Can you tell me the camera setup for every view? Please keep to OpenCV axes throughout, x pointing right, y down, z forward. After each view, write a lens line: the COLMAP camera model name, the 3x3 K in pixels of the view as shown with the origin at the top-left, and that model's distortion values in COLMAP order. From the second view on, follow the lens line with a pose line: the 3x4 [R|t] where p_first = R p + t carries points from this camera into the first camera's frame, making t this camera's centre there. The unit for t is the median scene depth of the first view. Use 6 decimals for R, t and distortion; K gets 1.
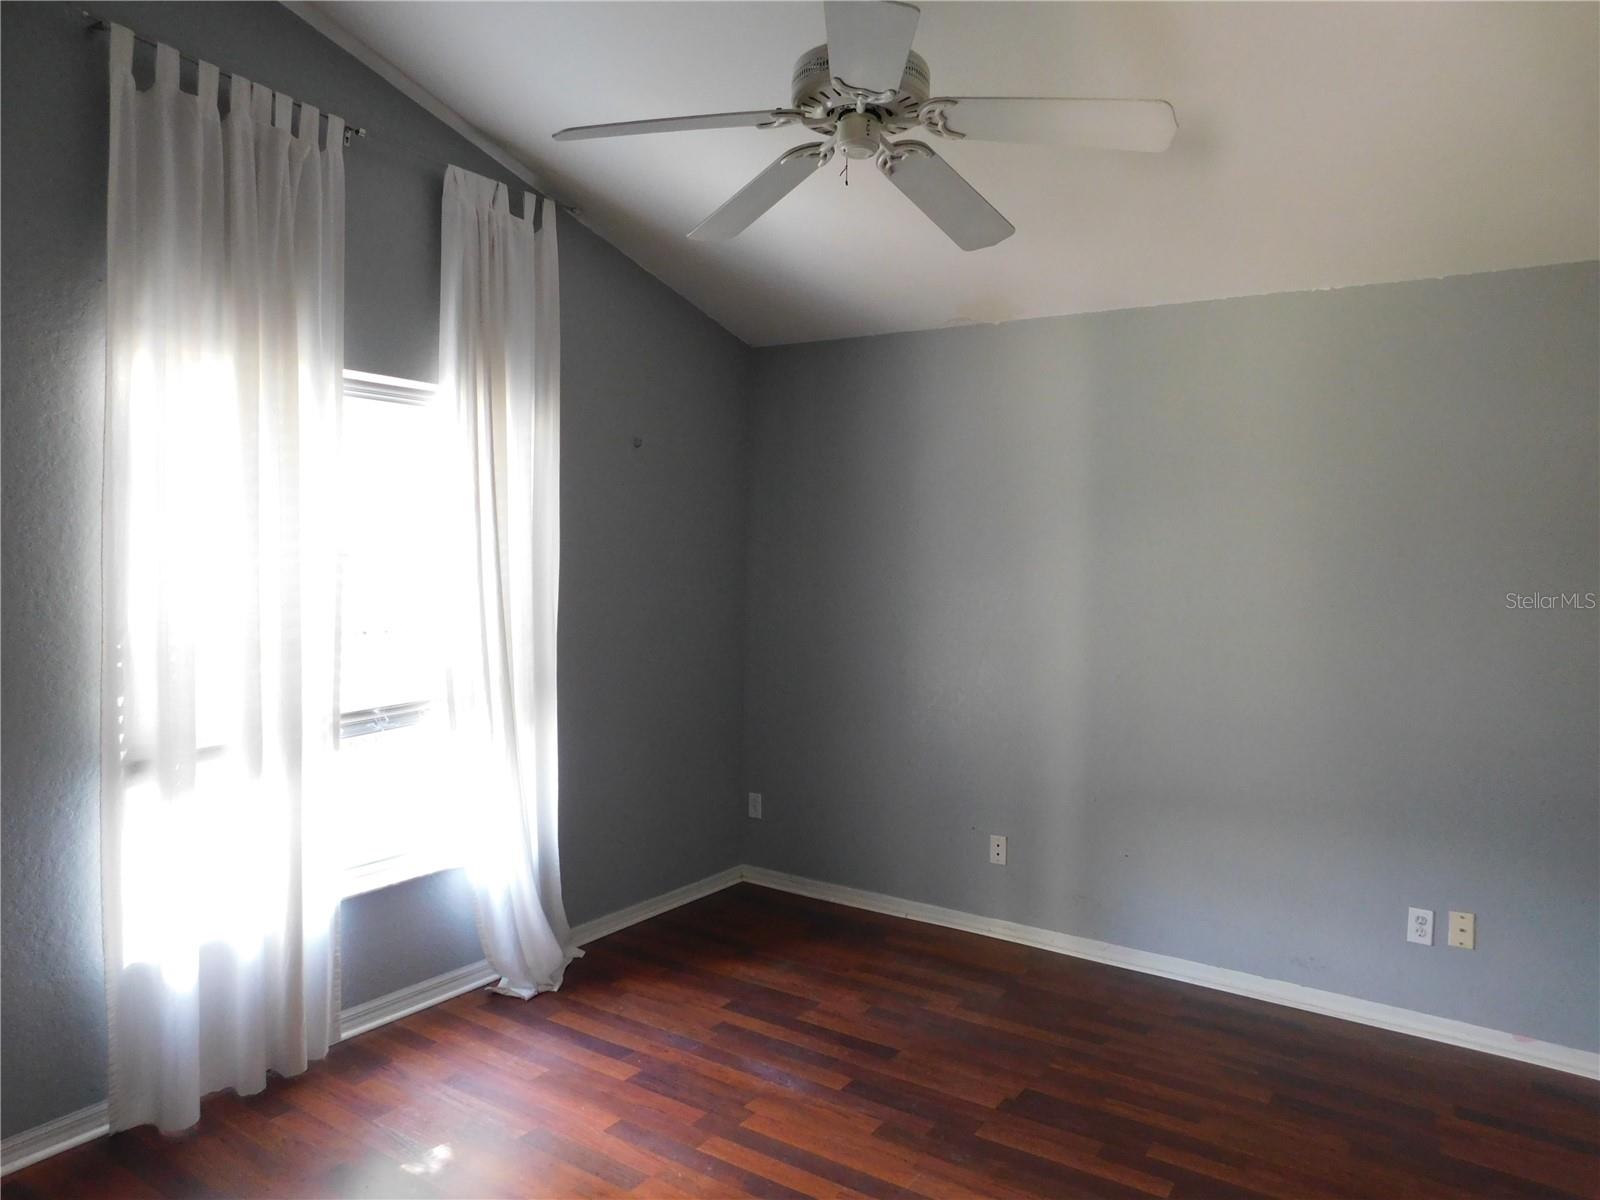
lens RADIAL K [[1071.5, 0, 800.0], [0, 1071.5, 600.0], [0, 0, 1]] dist [-0.070467, 0.067181]
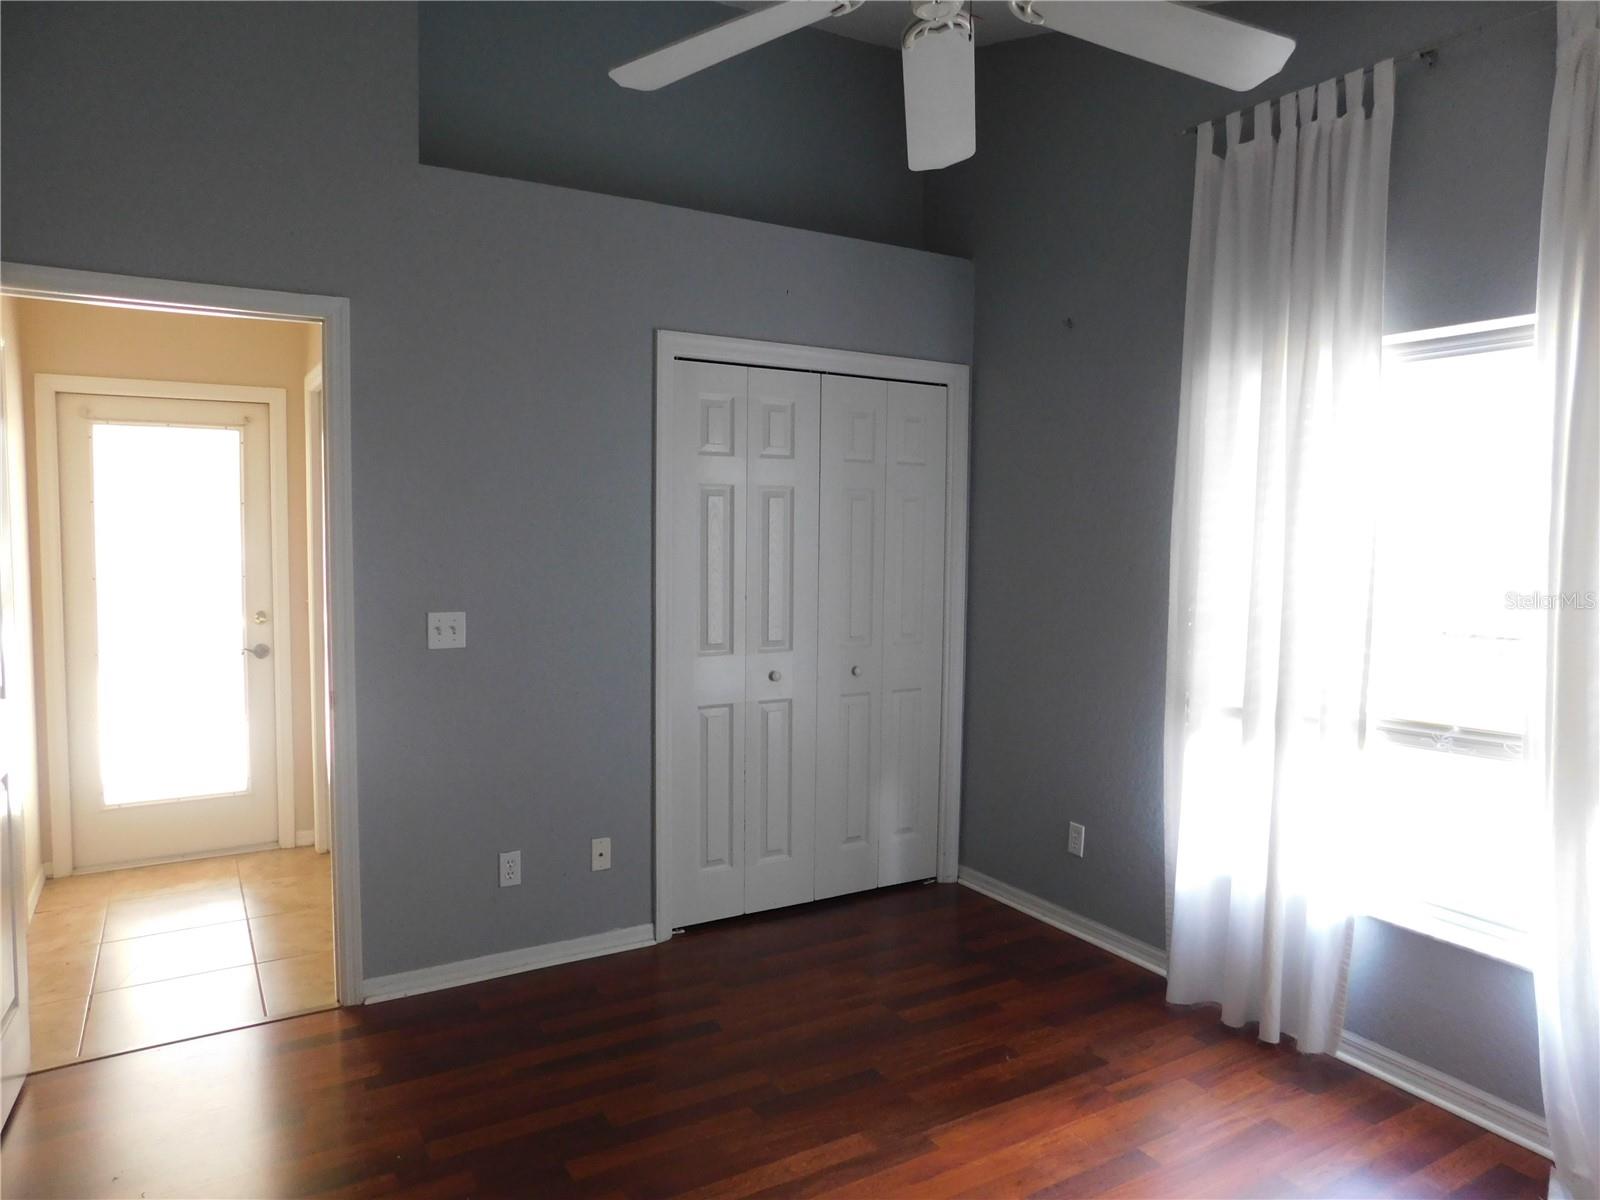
lens RADIAL K [[1071.5, 0, 800.0], [0, 1071.5, 600.0], [0, 0, 1]] dist [-0.070467, 0.067181]
pose [[-0.431700, 0.041288, -0.901072, 0.606361], [-0.063416, 0.995091, 0.075978, -0.028739], [0.899785, 0.089942, -0.426963, 0.943671]]
